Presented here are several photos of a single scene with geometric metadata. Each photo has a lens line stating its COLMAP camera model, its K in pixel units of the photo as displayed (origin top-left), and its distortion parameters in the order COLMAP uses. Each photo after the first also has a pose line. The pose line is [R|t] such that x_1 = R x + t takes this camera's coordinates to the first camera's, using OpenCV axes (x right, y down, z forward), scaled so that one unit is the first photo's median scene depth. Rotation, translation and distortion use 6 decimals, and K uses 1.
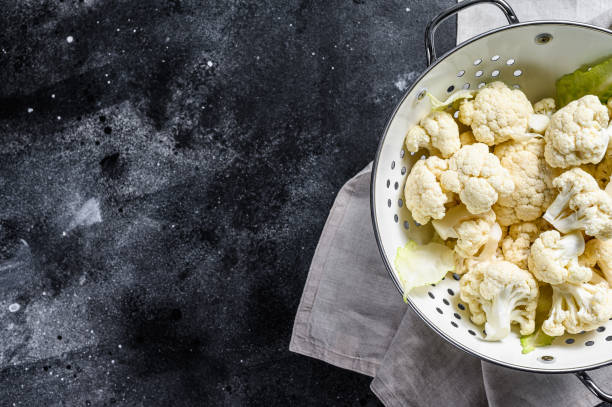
lens RADIAL K [[1019.2, 0, 302.4], [0, 1019.2, 204.5], [0, 0, 1]] dist [0.059439, 0.000000]
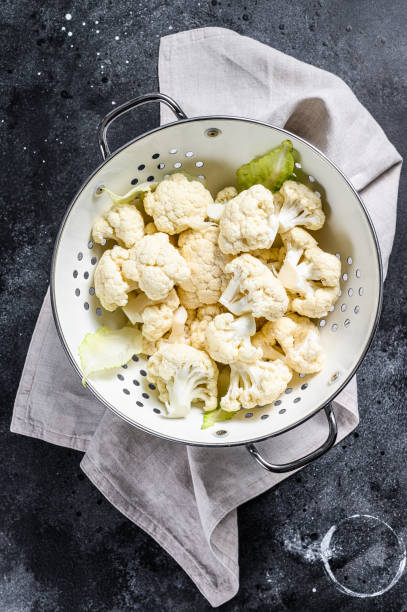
lens RADIAL K [[1019.2, 0, 203.7], [0, 1019.2, 309.8], [0, 0, 1]] dist [0.059439, 0.000000]
pose [[0.999386, -0.034674, 0.005077, 0.209680], [0.034431, 0.998522, 0.042049, -0.023228], [-0.006528, -0.041848, 0.999103, -0.062130]]
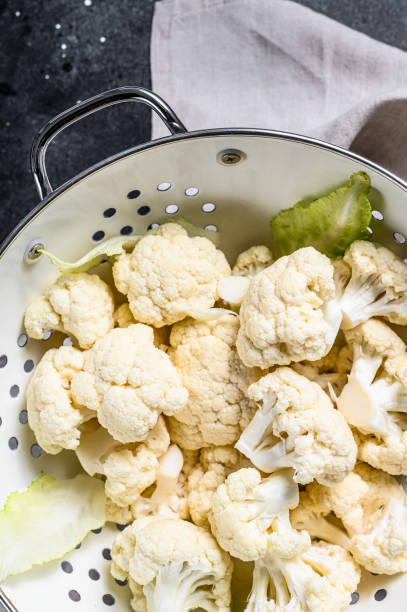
lens RADIAL K [[1019.2, 0, 205.1], [0, 1019.2, 307.6], [0, 0, 1]] dist [0.059439, 0.000000]
pose [[0.999659, -0.014379, -0.021817, 0.226924], [0.015168, 0.999221, 0.036421, -0.092241], [0.021276, -0.036739, 0.999098, 0.376922]]
